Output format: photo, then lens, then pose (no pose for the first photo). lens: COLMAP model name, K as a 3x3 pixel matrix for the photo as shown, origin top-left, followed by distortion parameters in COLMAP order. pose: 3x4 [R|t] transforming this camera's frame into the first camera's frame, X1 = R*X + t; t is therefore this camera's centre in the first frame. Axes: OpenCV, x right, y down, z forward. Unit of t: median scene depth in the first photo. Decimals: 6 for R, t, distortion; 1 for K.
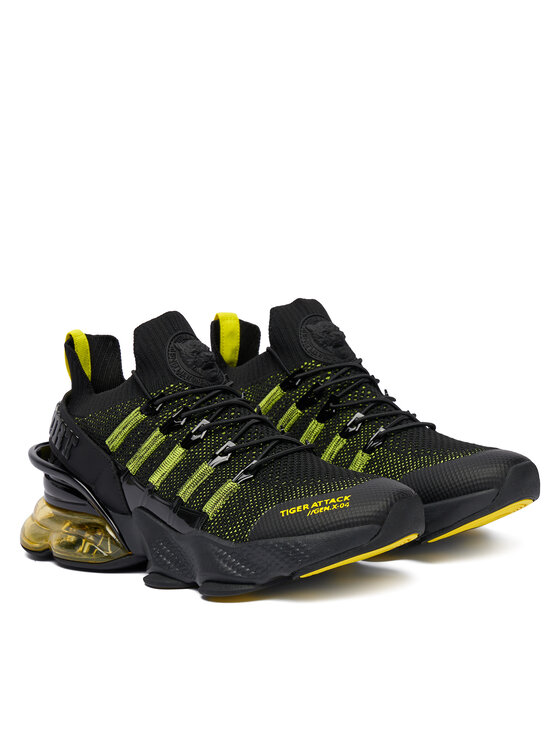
lens RADIAL K [[2195.9, 0, 277.2], [0, 2195.9, 372.9], [0, 0, 1]] dist [-0.807708, 0.000000]
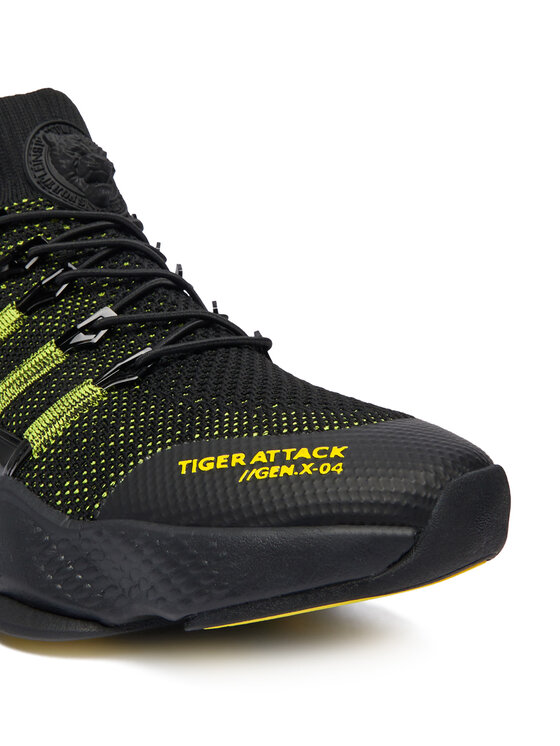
lens RADIAL K [[936.9, 0, 277.5], [0, 936.9, 374.7], [0, 0, 1]] dist [-0.030566, -0.000920]
pose [[0.990137, 0.132528, 0.045435, 0.009894], [-0.132197, 0.991171, -0.010227, 0.044729], [-0.046389, 0.004120, 0.998915, 0.800450]]
